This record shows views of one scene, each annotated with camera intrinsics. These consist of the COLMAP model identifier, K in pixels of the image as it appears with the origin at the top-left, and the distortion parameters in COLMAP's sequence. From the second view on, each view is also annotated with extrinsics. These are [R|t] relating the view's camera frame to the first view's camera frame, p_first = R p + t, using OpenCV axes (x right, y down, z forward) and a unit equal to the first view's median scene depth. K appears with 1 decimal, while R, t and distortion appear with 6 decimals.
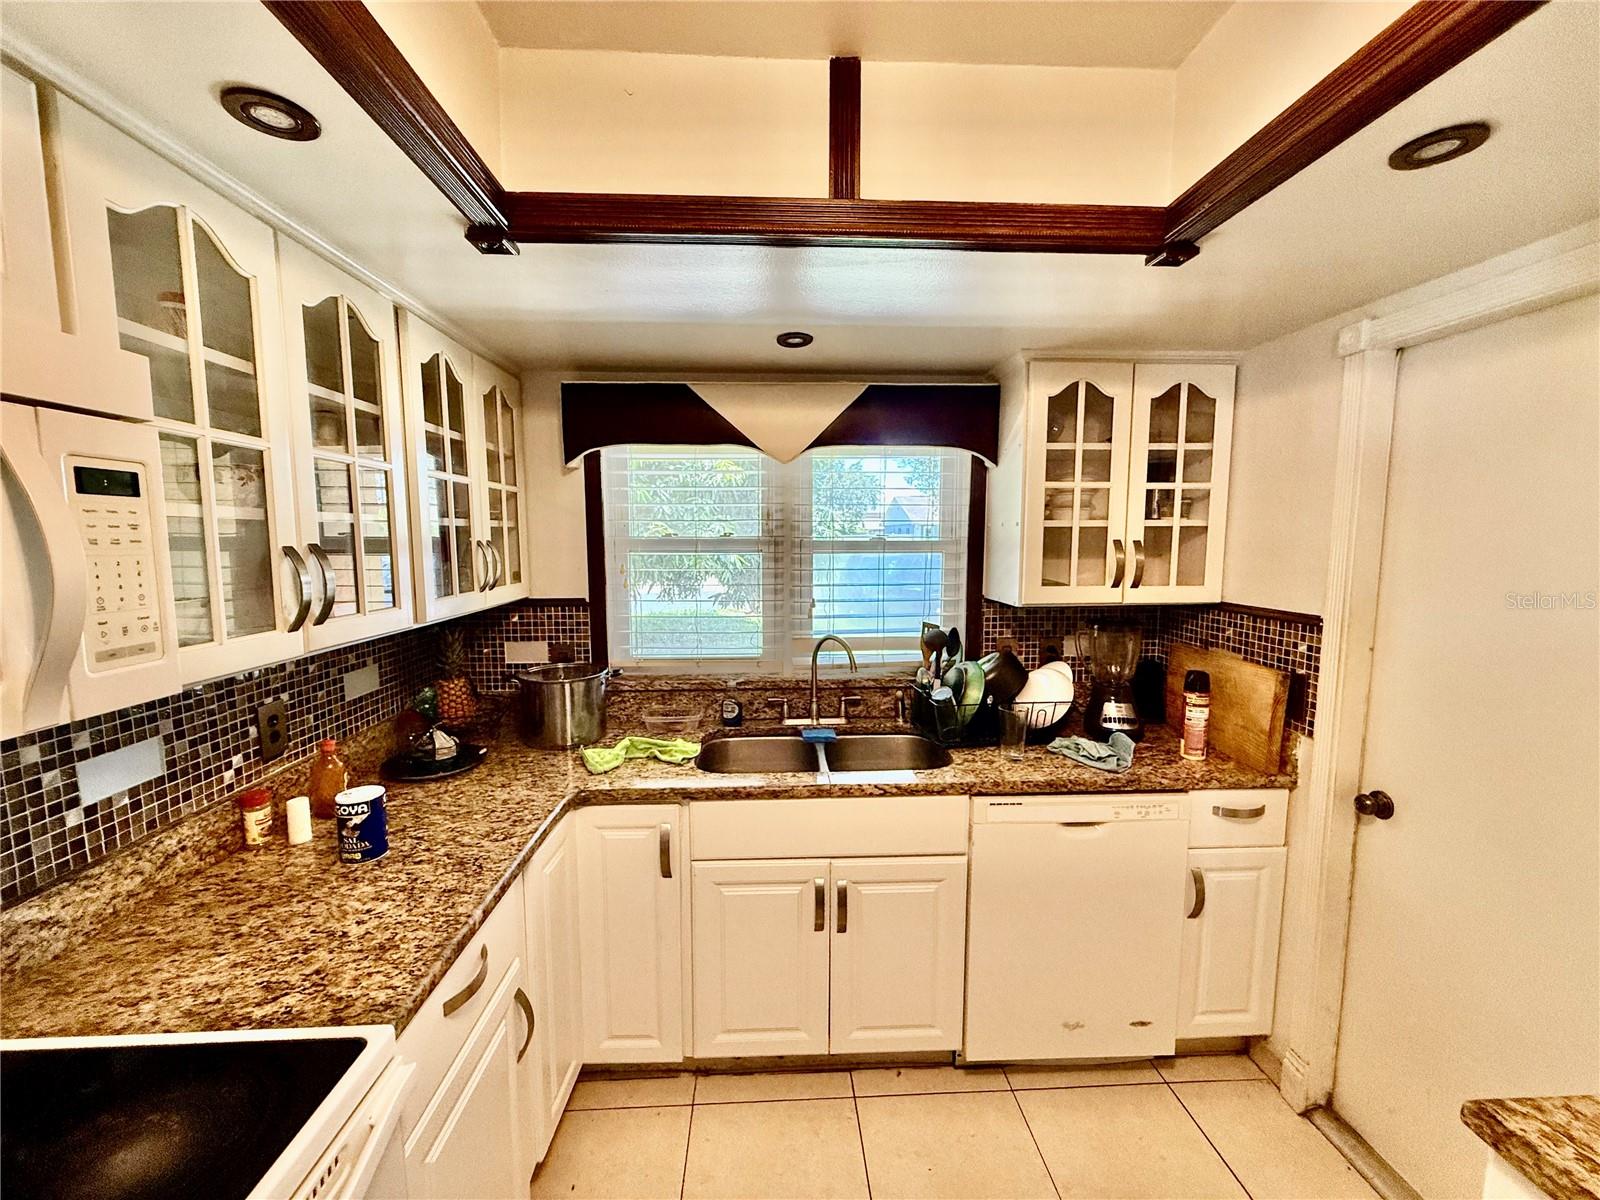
lens RADIAL K [[642.7, 0, 797.6], [0, 642.7, 603.0], [0, 0, 1]] dist [0.002568, 0.000031]
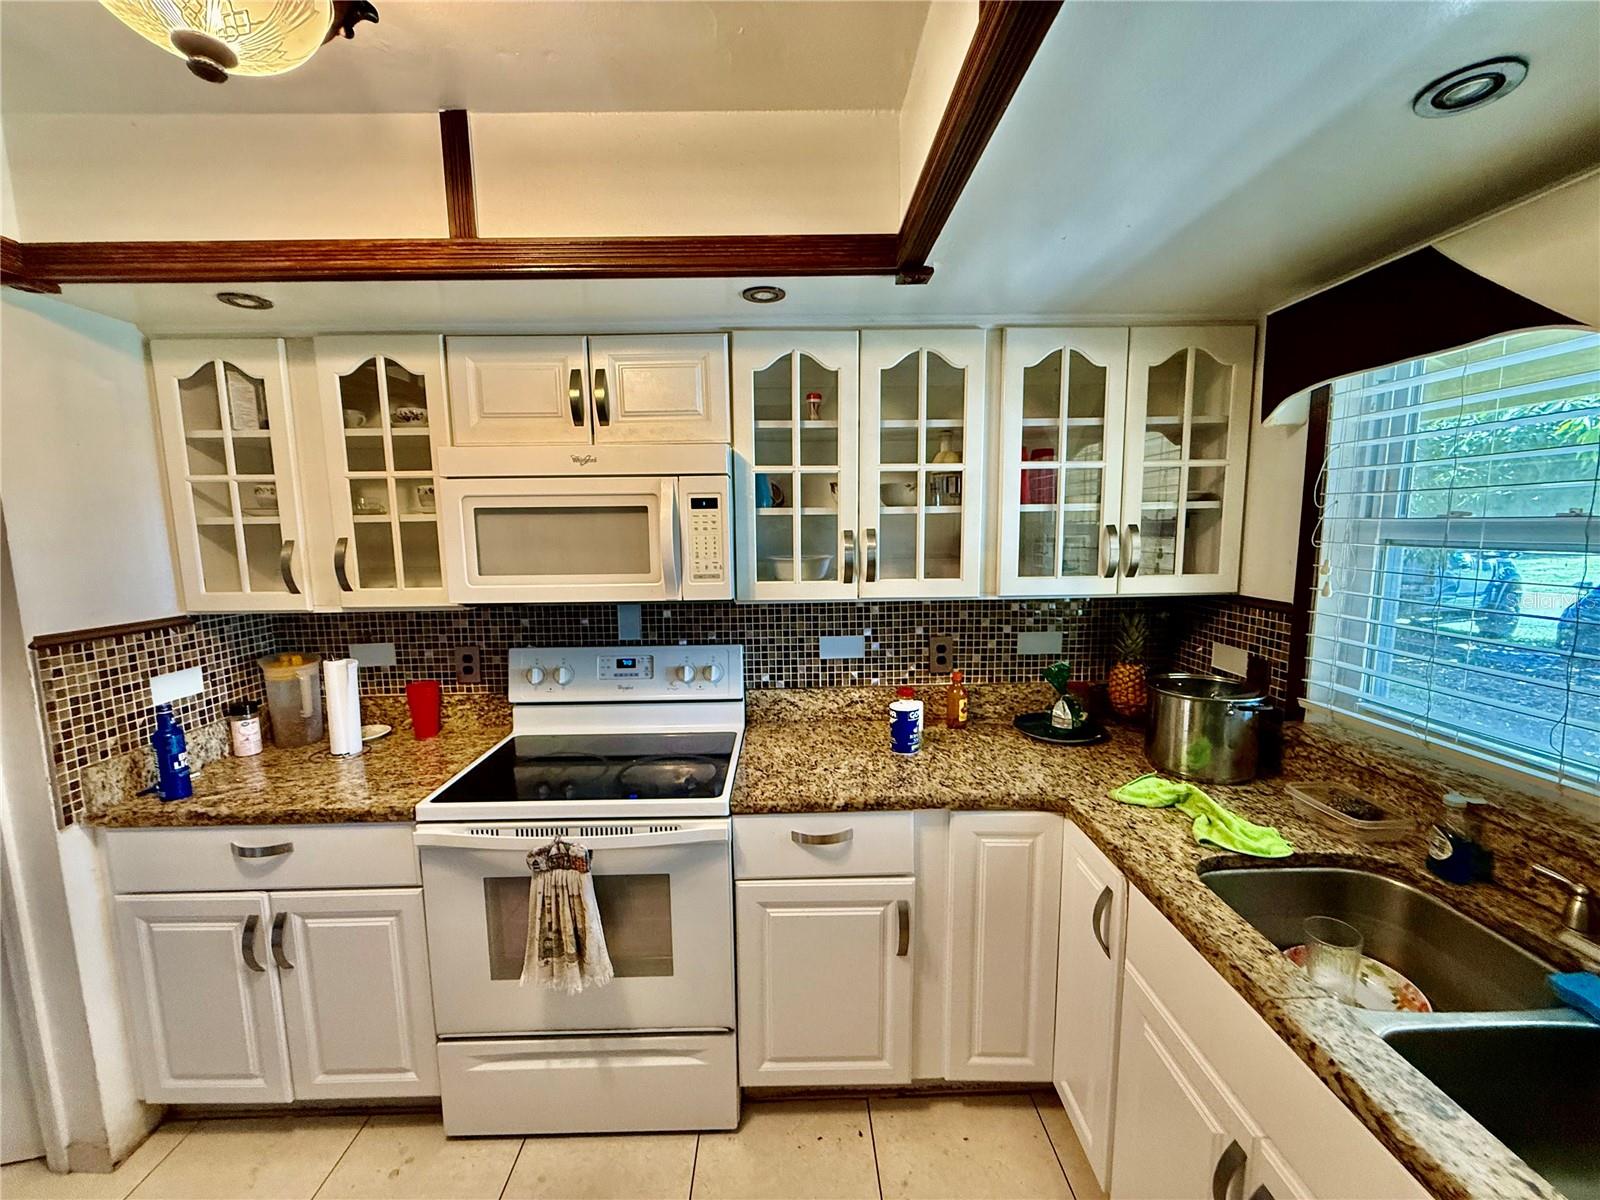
lens RADIAL K [[642.7, 0, 797.1], [0, 642.7, 602.1], [0, 0, 1]] dist [0.002568, 0.000031]
pose [[-0.037782, 0.123992, -0.991564, 0.650392], [-0.089180, 0.987894, 0.126931, -0.080645], [0.995299, 0.093224, -0.026267, 0.724276]]
